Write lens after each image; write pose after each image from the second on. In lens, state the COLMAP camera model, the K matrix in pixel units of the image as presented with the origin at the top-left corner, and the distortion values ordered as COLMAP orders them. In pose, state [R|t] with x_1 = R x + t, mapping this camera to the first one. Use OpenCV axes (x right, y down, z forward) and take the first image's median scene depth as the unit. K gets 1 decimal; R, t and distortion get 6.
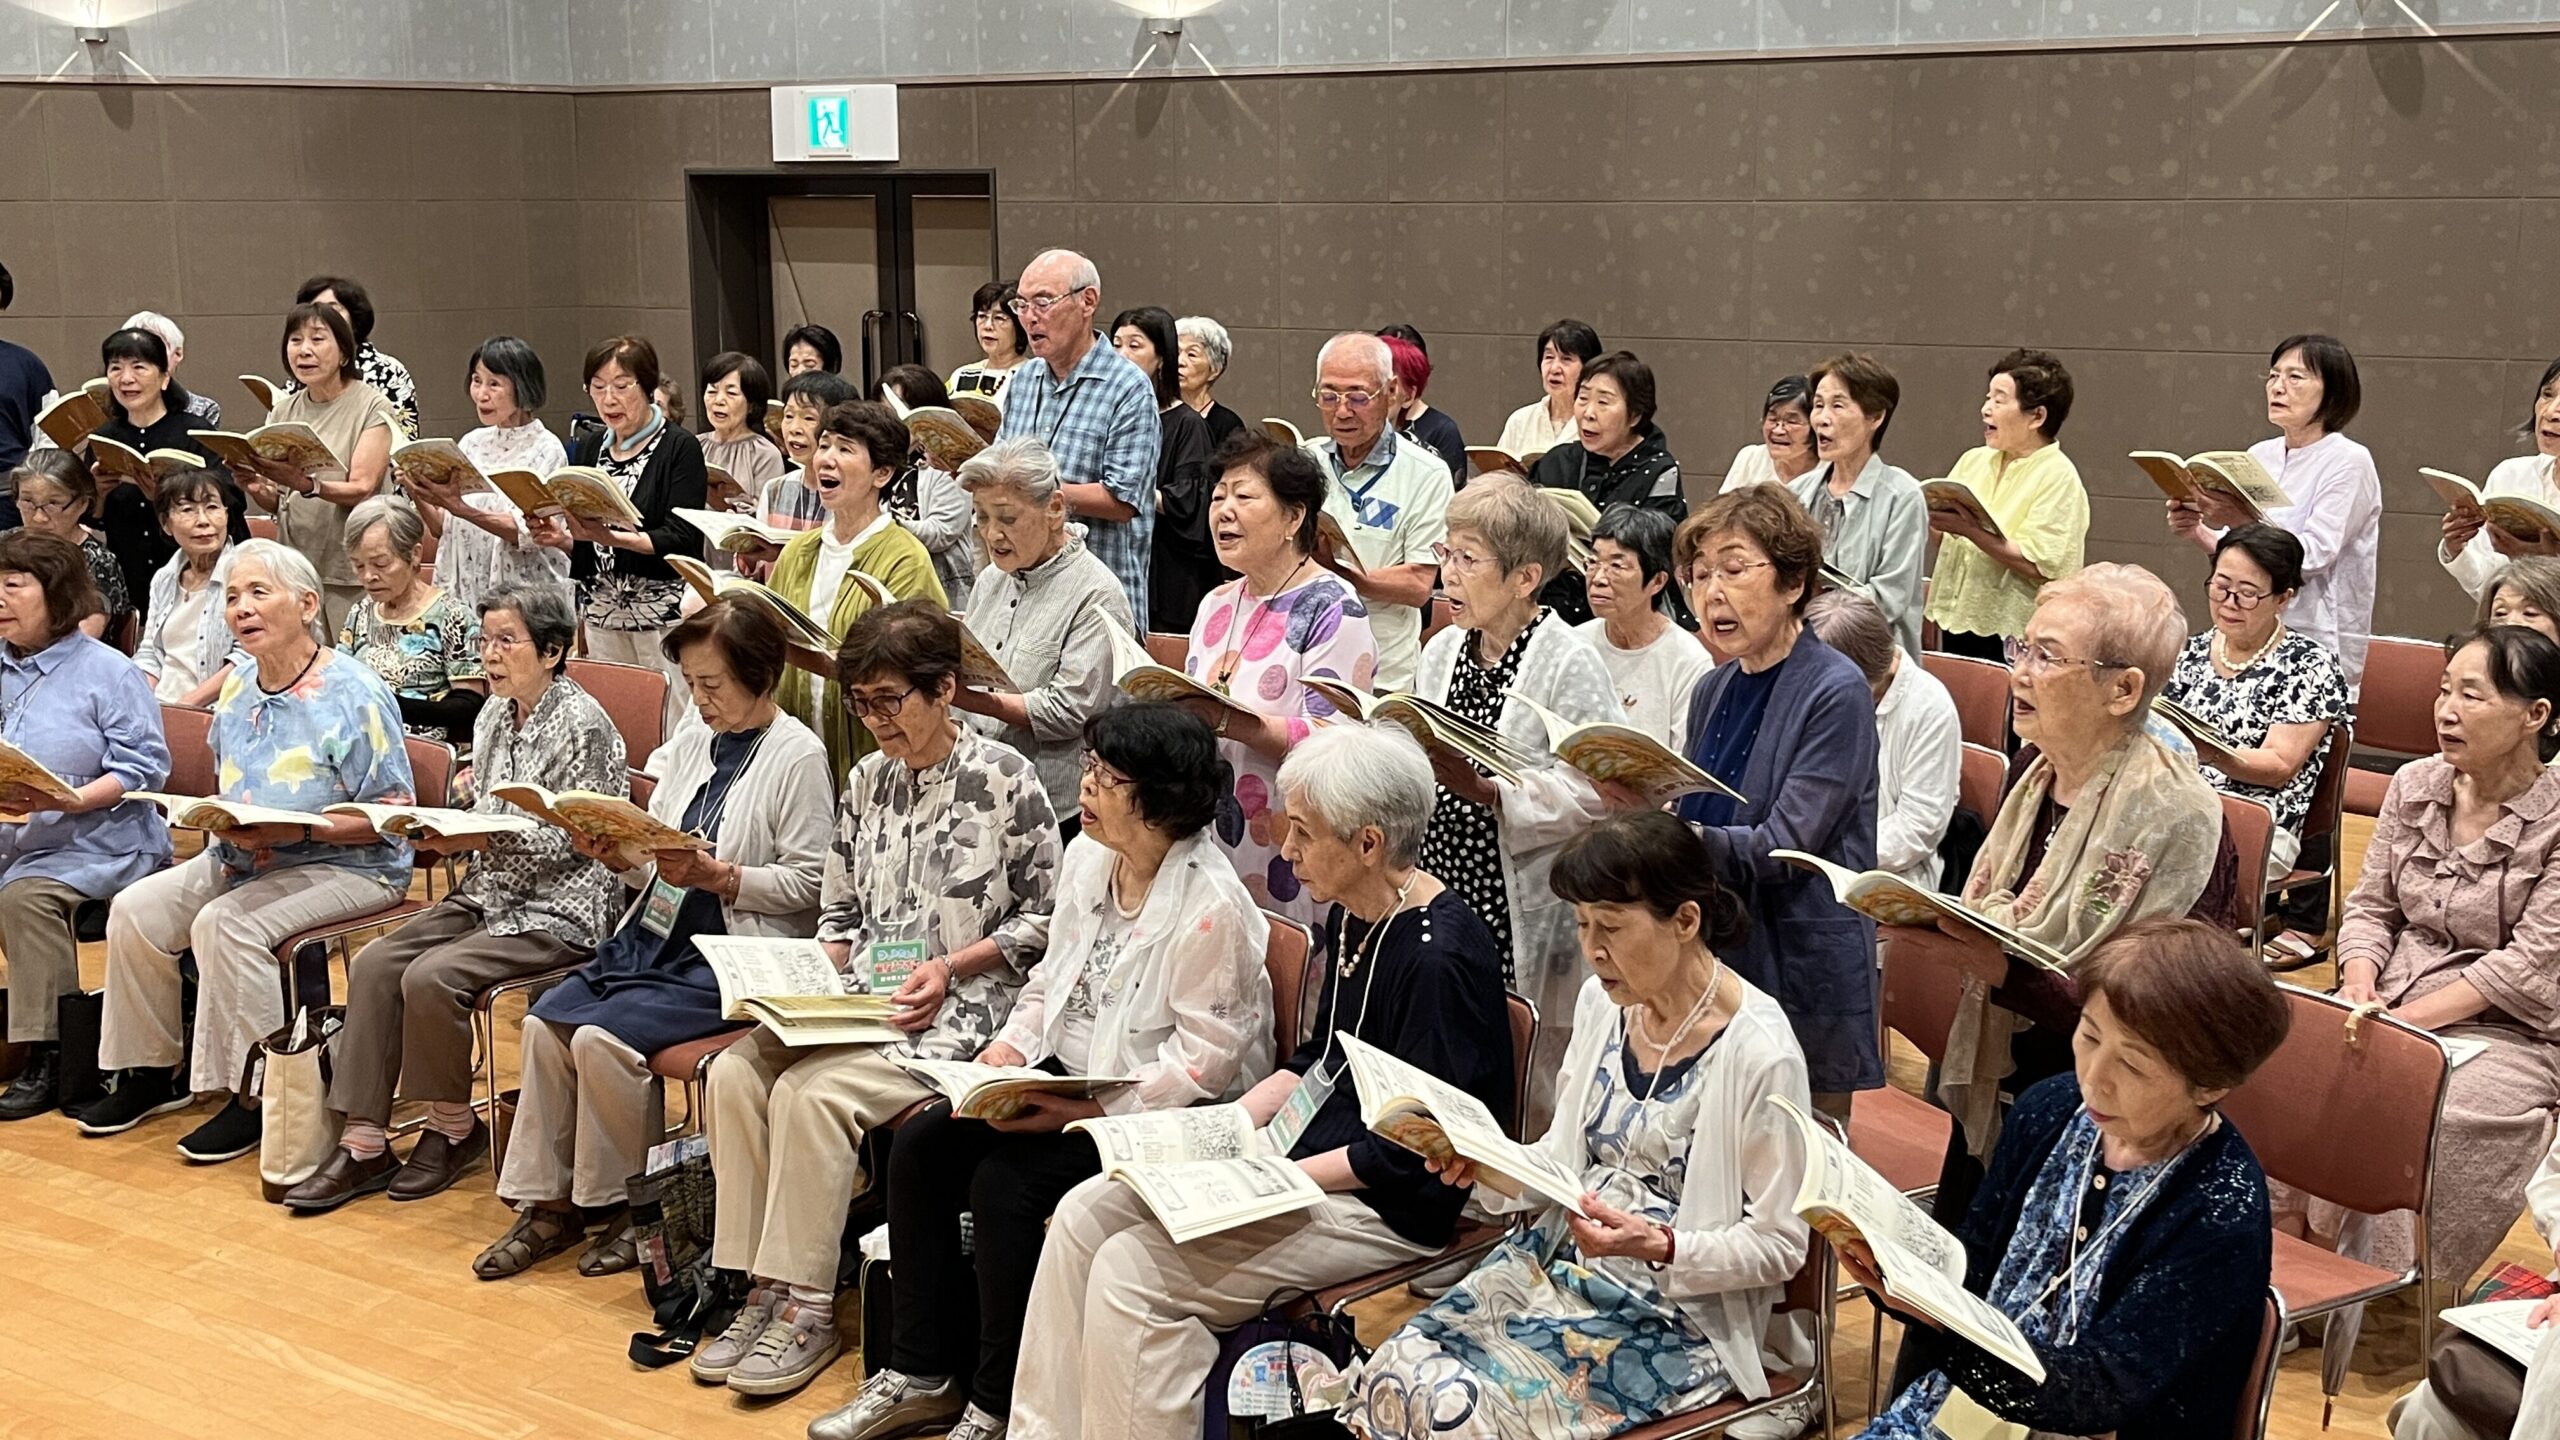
lens RADIAL K [[2585.3, 0, 1270.2], [0, 2585.3, 623.1], [0, 0, 1]] dist [0.069692, -0.139219]
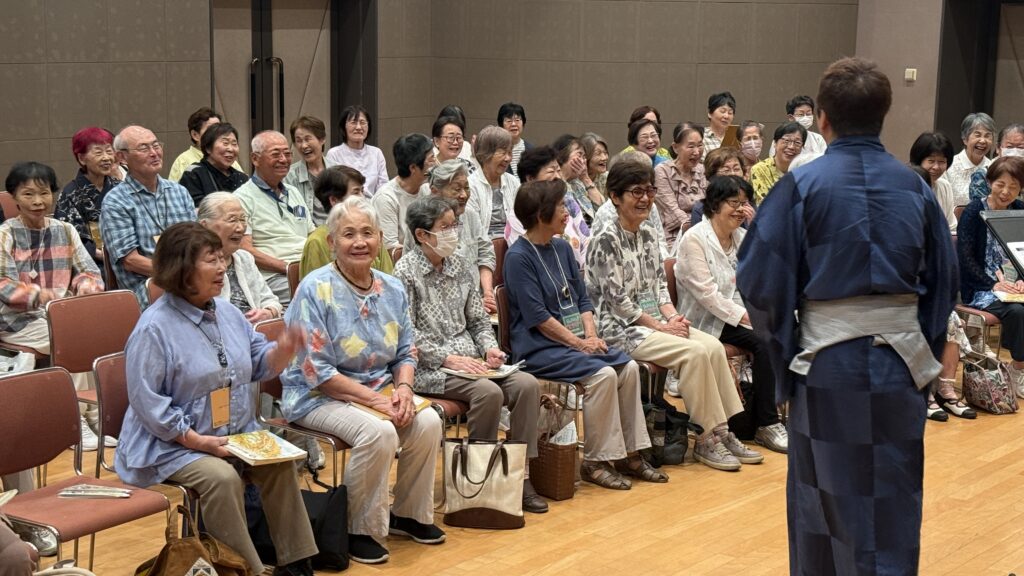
lens RADIAL K [[1699.0, 0, 512.0], [0, 1699.0, 288.0], [0, 0, 1]] dist [0.233427, -0.091330]
pose [[0.133206, -0.162856, 0.977617, -0.989567], [0.144465, 0.979062, 0.143413, -0.079862], [-0.980503, 0.122128, 0.153943, 0.500043]]
